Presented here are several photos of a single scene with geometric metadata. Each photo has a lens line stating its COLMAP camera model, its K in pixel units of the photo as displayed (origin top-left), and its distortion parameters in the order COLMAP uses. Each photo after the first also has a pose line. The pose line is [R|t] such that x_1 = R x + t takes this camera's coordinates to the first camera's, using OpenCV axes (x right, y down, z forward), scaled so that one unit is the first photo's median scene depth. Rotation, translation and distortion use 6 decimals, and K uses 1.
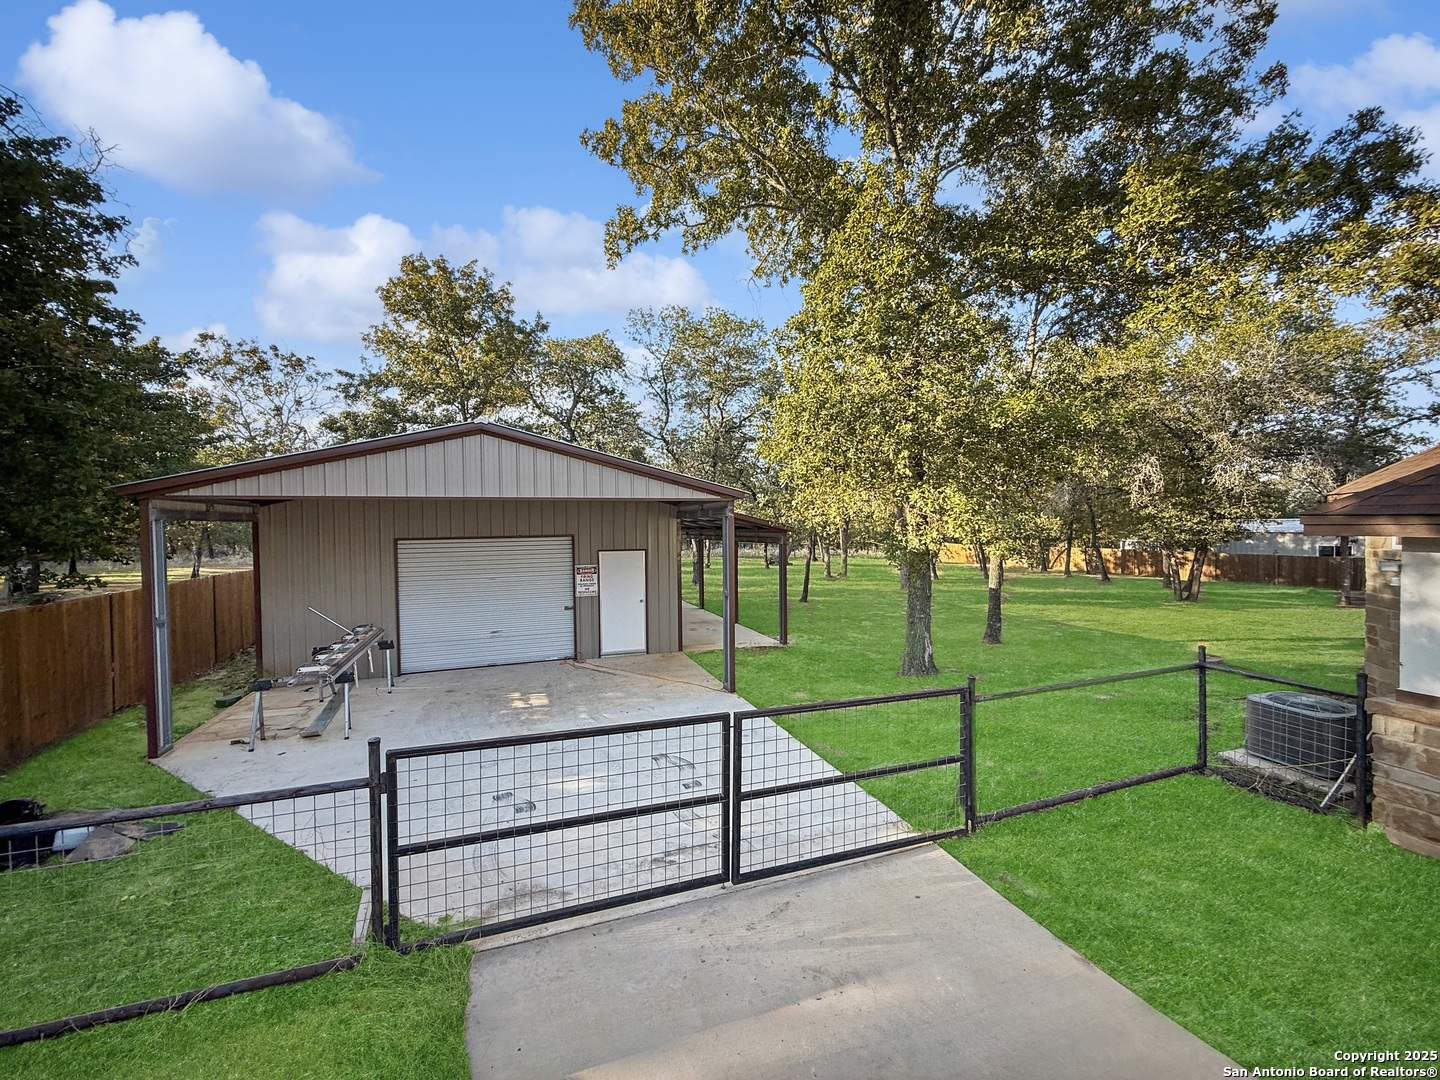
lens RADIAL K [[573.4, 0, 717.1], [0, 573.4, 540.2], [0, 0, 1]] dist [-0.000168, 0.000113]
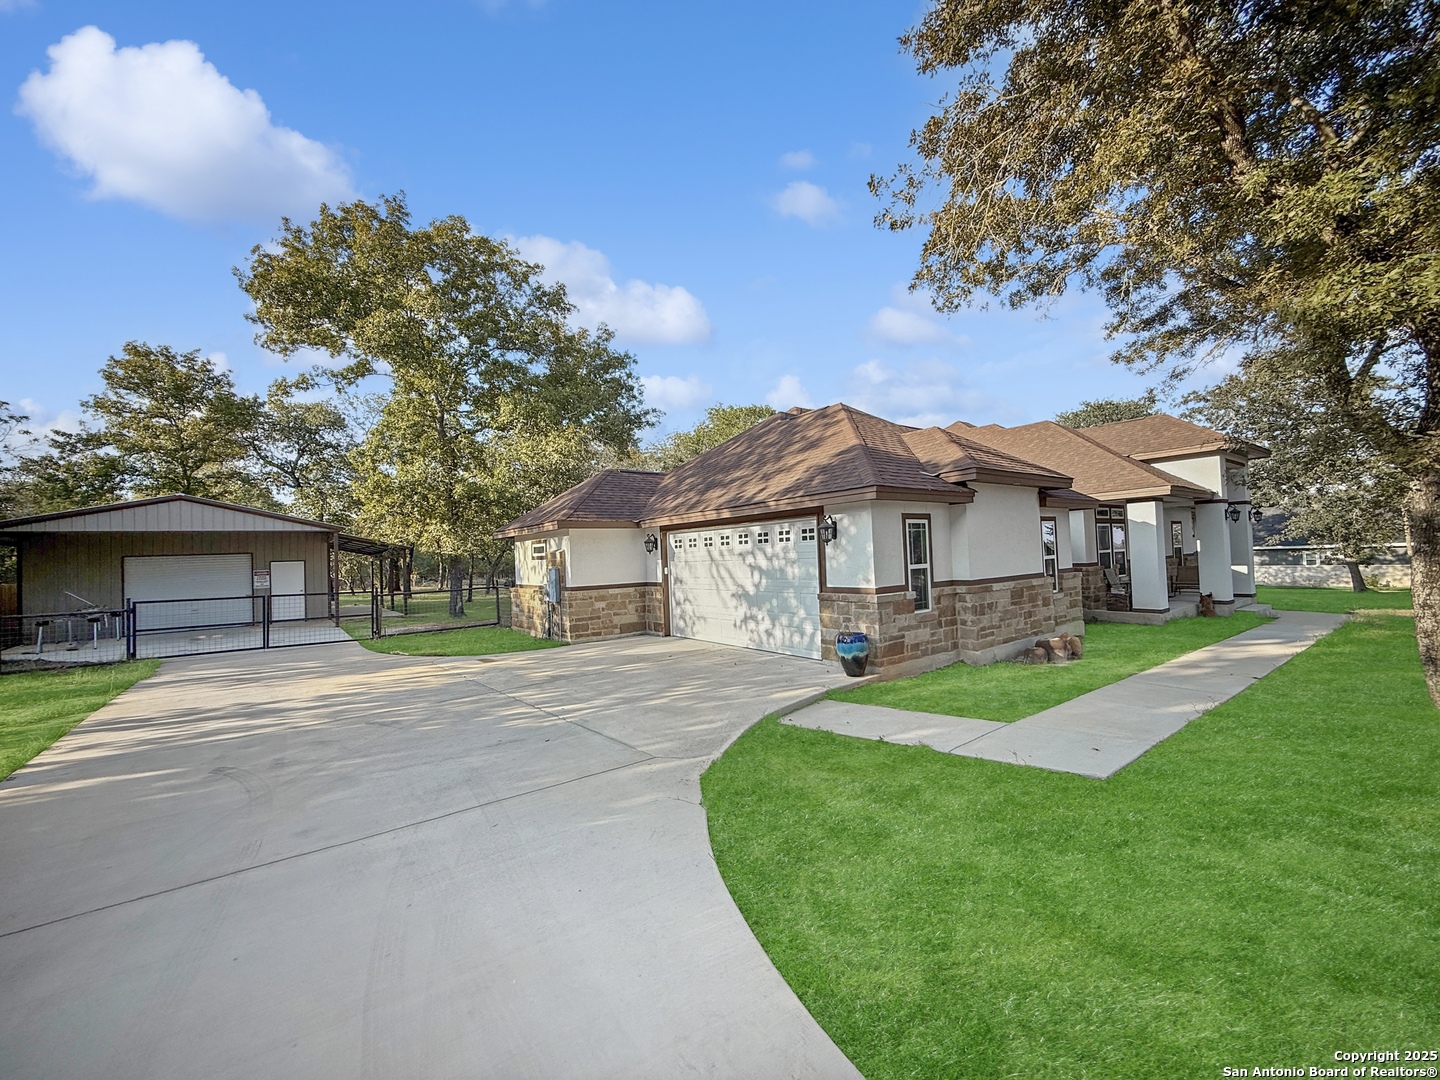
lens RADIAL K [[573.4, 0, 717.1], [0, 573.4, 540.2], [0, 0, 1]] dist [-0.000168, 0.000113]
pose [[0.948979, -0.013030, 0.315071, 0.273868], [0.034334, 0.997475, -0.062163, 0.054475], [-0.313465, 0.069809, 0.947030, -0.553946]]
